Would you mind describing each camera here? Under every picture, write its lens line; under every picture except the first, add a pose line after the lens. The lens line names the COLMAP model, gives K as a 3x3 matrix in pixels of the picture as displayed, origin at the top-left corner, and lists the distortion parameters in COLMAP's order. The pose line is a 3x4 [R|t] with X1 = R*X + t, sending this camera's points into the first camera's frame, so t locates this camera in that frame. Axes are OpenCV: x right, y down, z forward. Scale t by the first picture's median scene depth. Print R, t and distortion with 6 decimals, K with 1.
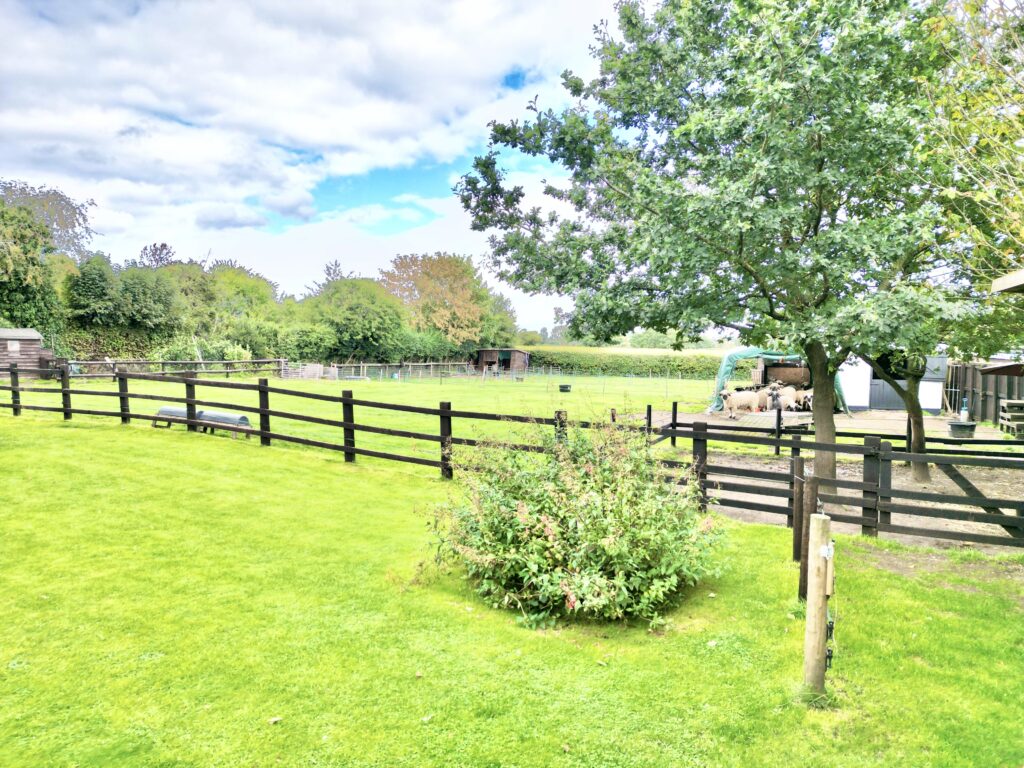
lens RADIAL K [[709.5, 0, 517.5], [0, 709.5, 382.3], [0, 0, 1]] dist [0.058281, -0.048558]
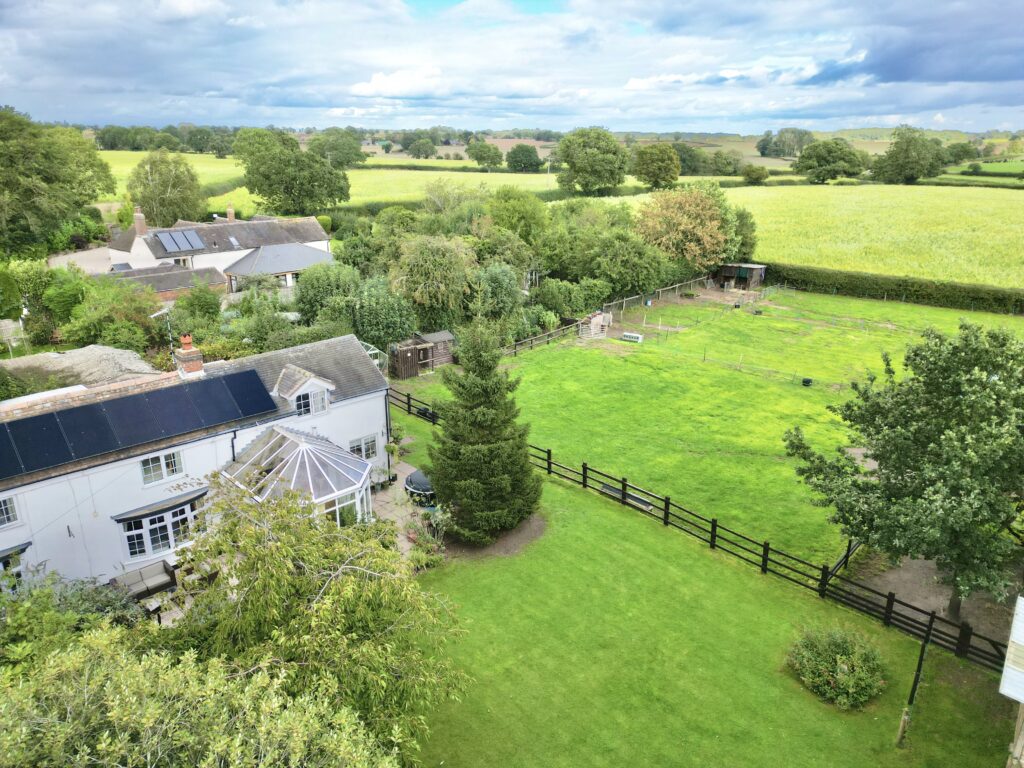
lens RADIAL K [[709.5, 0, 517.5], [0, 709.5, 382.3], [0, 0, 1]] dist [0.058281, -0.048558]
pose [[0.961156, 0.067859, -0.267532, -0.070202], [0.006098, 0.963848, 0.266384, -0.257336], [0.275937, -0.257669, 0.925995, -0.280072]]
